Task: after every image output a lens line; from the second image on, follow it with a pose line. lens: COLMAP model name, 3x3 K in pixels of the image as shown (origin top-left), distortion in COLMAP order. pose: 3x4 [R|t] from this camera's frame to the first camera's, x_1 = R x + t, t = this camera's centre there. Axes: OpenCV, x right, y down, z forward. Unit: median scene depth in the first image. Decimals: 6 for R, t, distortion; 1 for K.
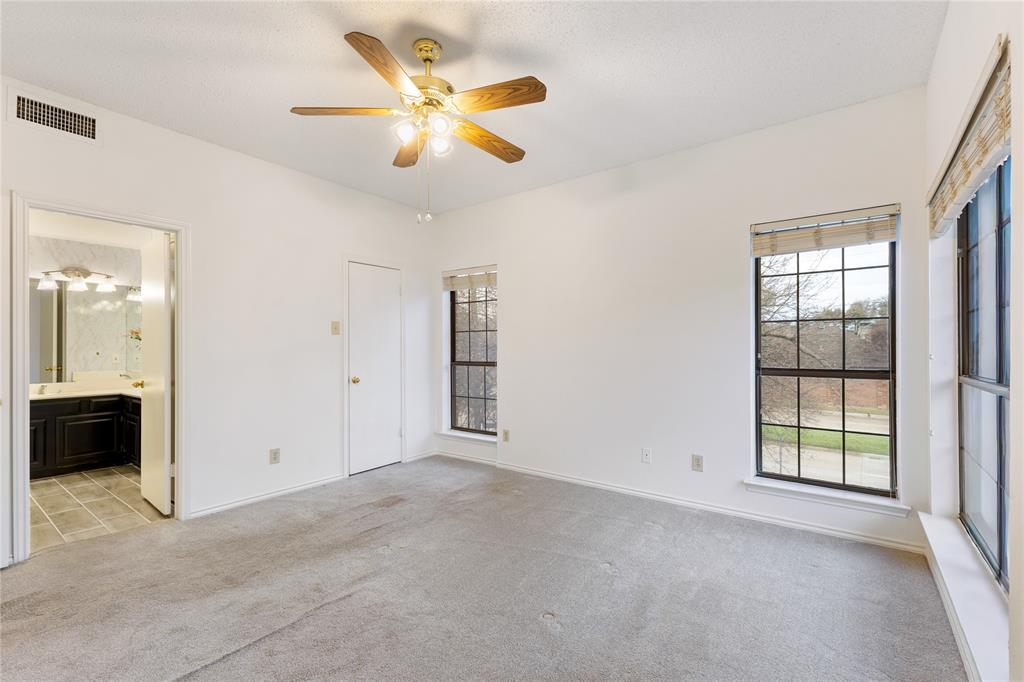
lens RADIAL K [[450.3, 0, 510.0], [0, 450.3, 343.8], [0, 0, 1]] dist [0.009360, -0.000684]
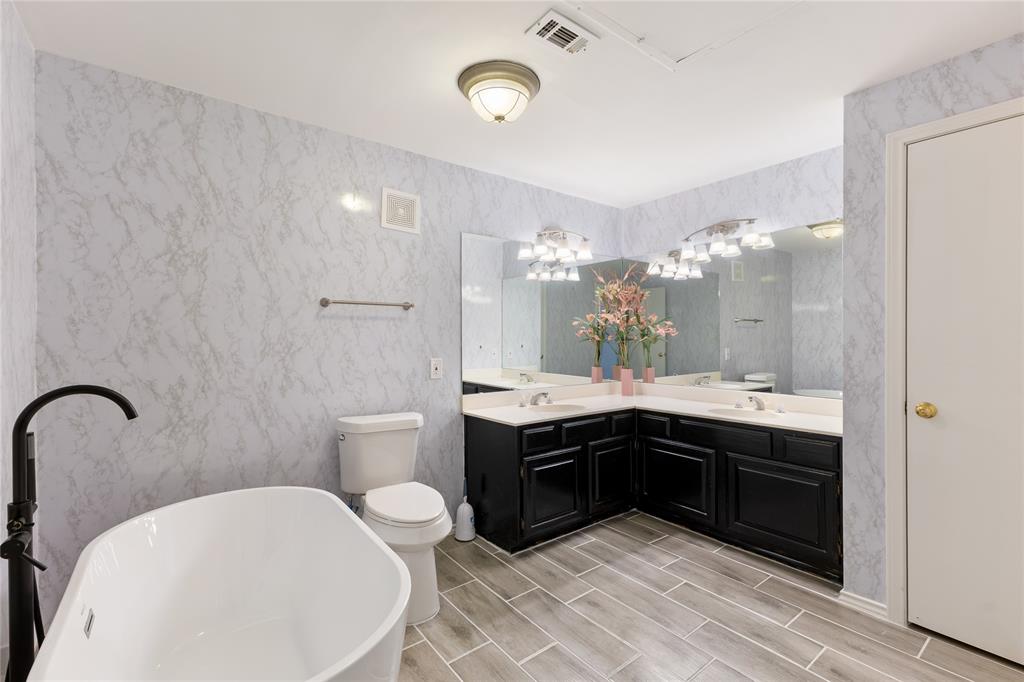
lens RADIAL K [[450.3, 0, 511.8], [0, 450.3, 335.9], [0, 0, 1]] dist [0.009360, -0.000684]
pose [[0.969817, 0.001627, -0.243828, -0.854402], [-0.002468, 0.999992, -0.003142, 0.005701], [0.243821, 0.003649, 0.969813, 0.298709]]
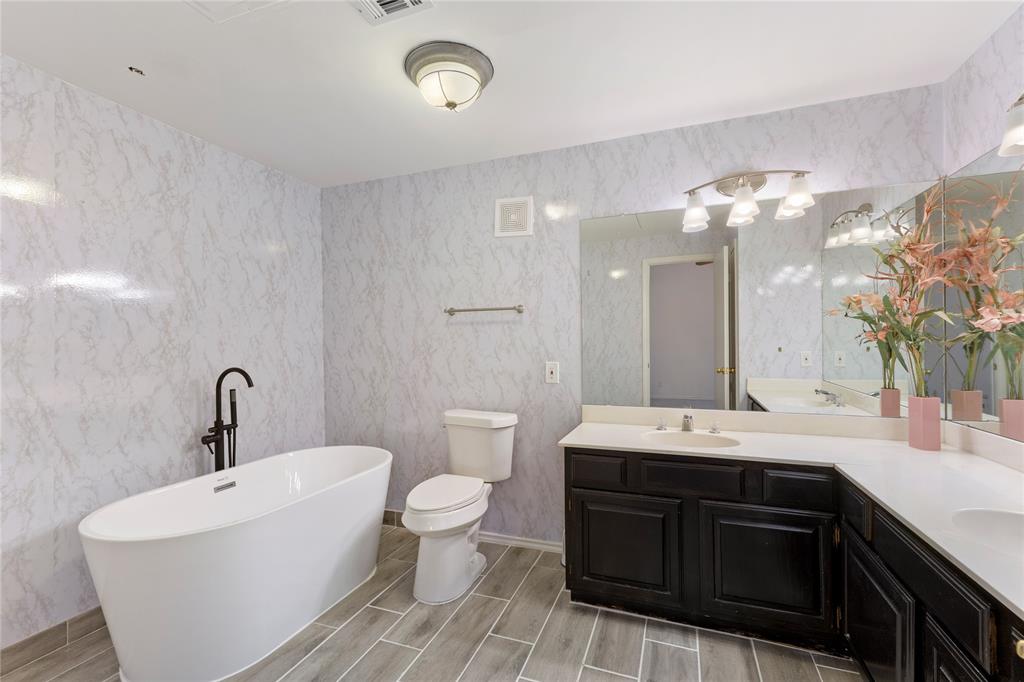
lens RADIAL K [[450.3, 0, 517.4], [0, 450.3, 340.2], [0, 0, 1]] dist [0.009360, -0.000684]
pose [[0.298918, -0.000005, -0.954279, -0.576643], [0.011633, 0.999926, 0.003638, 0.004388], [0.954208, -0.012189, 0.298896, 0.637880]]
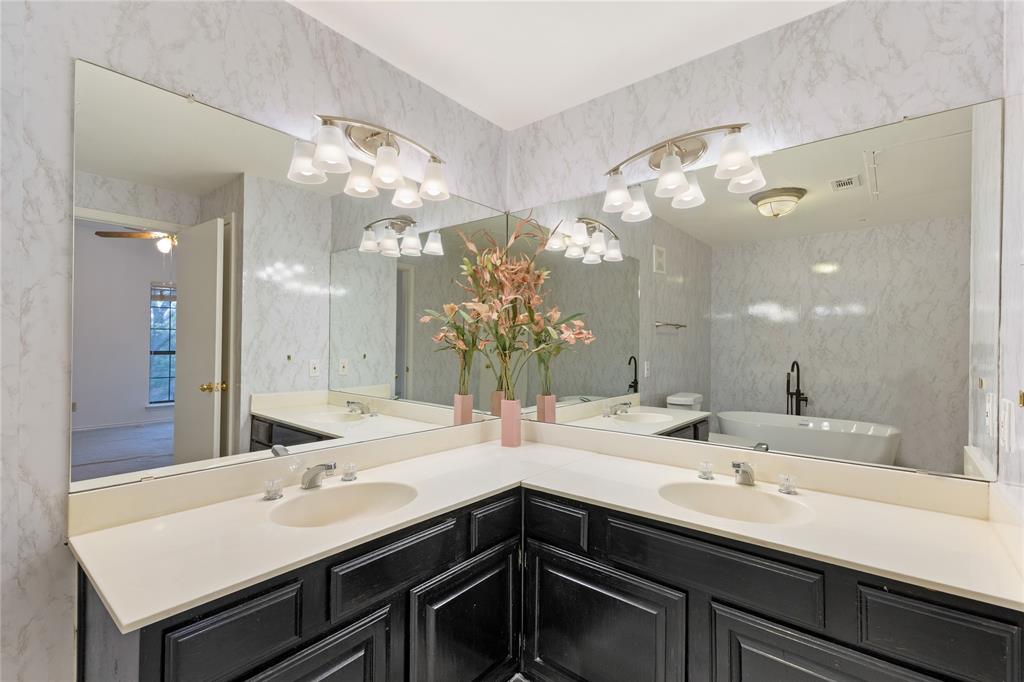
lens RADIAL K [[450.3, 0, 512.1], [0, 450.3, 344.4], [0, 0, 1]] dist [0.009360, -0.000684]
pose [[0.999595, 0.015068, -0.024136, -0.839905], [-0.015146, 0.999881, -0.003048, 0.006174], [0.024088, 0.003412, 0.999704, 0.648689]]
